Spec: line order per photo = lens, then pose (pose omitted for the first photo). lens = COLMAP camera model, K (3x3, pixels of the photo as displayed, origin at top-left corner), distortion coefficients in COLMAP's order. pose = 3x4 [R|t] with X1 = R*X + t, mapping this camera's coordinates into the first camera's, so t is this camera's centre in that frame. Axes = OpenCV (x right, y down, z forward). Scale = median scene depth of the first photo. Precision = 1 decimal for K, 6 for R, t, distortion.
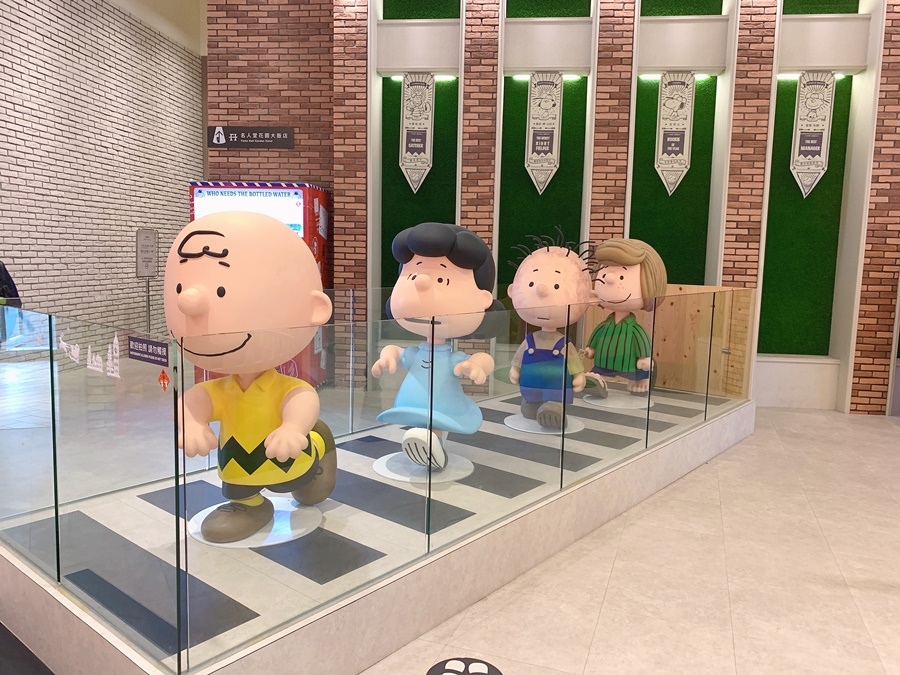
lens RADIAL K [[691.2, 0, 450.3], [0, 691.2, 321.5], [0, 0, 1]] dist [-0.000722, 0.005020]
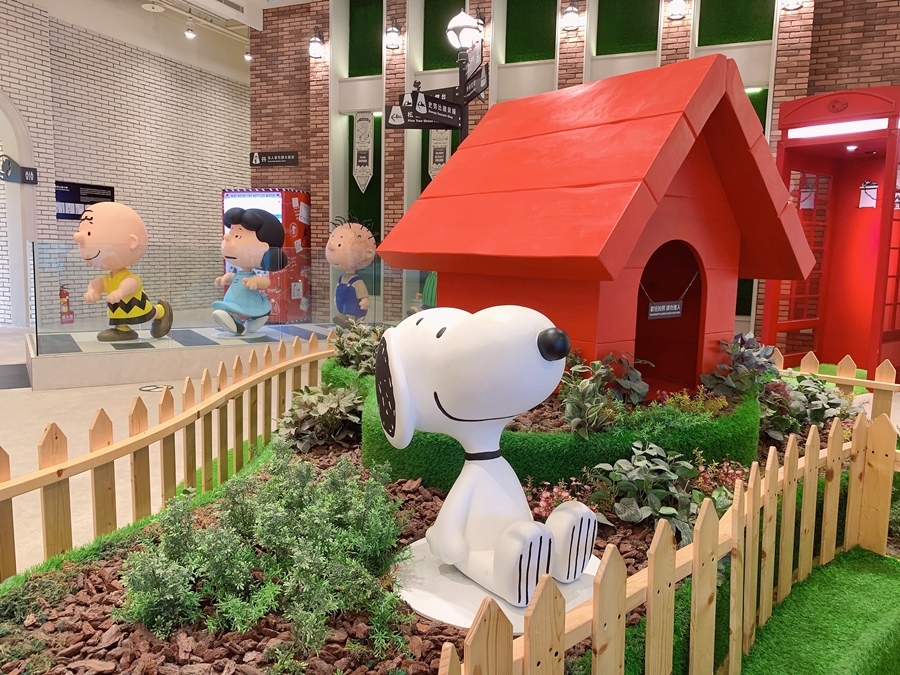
lens RADIAL K [[691.2, 0, 450.3], [0, 691.2, 321.5], [0, 0, 1]] dist [-0.000722, 0.005020]
pose [[0.951866, 0.033908, -0.304632, 0.596100], [-0.034746, 0.999393, 0.002673, 0.078889], [0.304538, 0.008040, 0.952466, -0.351405]]
